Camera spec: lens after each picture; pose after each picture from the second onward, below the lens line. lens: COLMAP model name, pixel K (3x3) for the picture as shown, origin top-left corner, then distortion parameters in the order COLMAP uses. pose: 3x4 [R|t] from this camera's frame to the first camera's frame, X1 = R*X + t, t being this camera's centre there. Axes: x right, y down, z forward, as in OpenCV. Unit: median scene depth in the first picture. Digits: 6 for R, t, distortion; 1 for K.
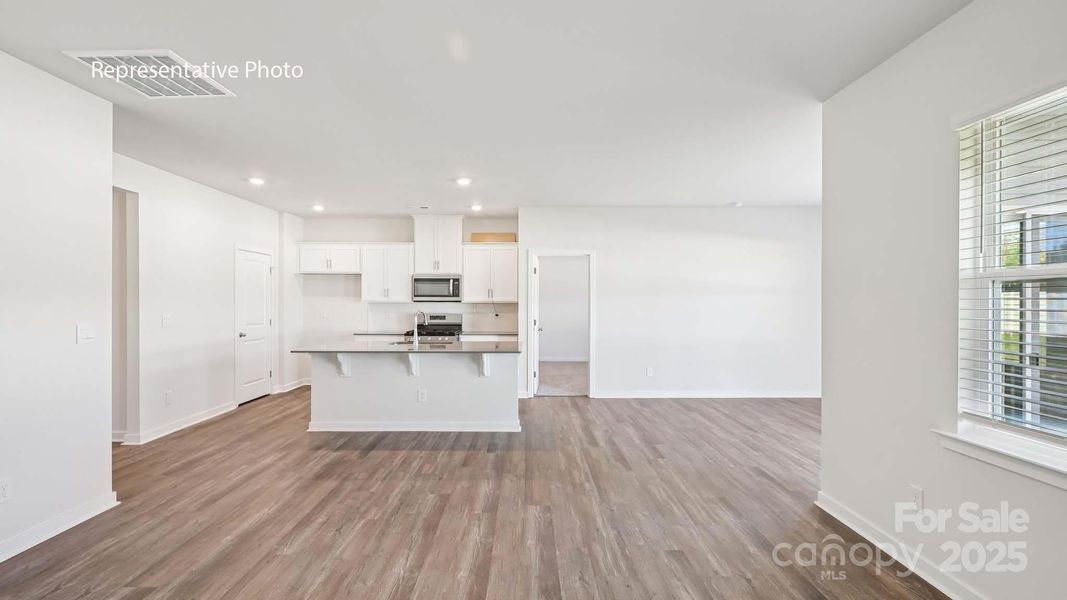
lens RADIAL K [[478.7, 0, 535.0], [0, 478.7, 303.6], [0, 0, 1]] dist [0.002805, 0.000340]
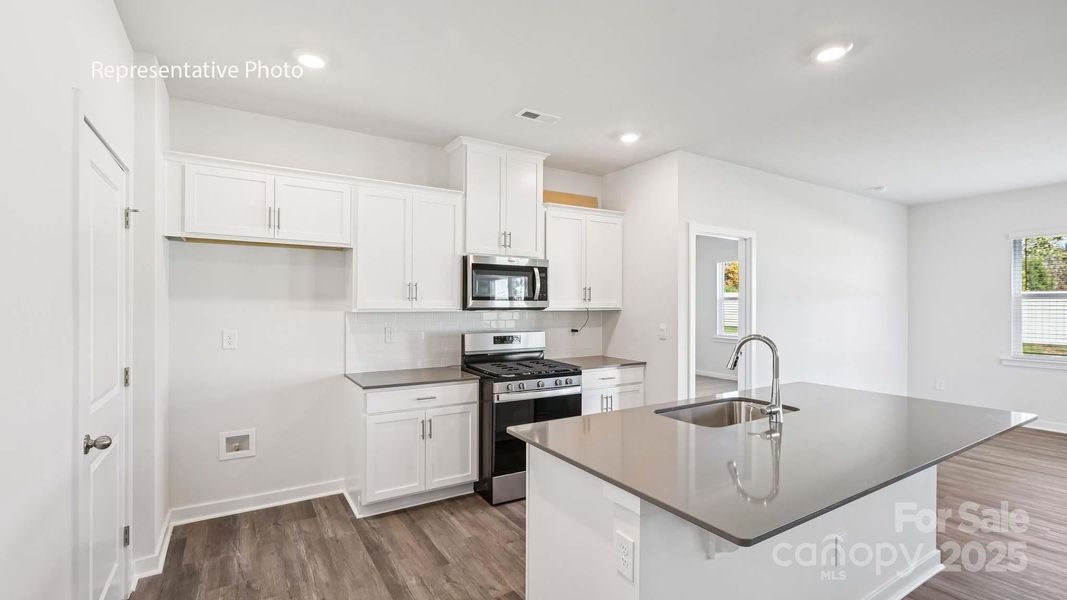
lens RADIAL K [[478.7, 0, 535.0], [0, 478.7, 303.6], [0, 0, 1]] dist [0.002805, 0.000340]
pose [[0.858158, -0.000539, 0.513385, -0.882824], [-0.002021, 0.999988, 0.004428, -0.026064], [-0.513382, -0.004837, 0.858147, 1.059822]]
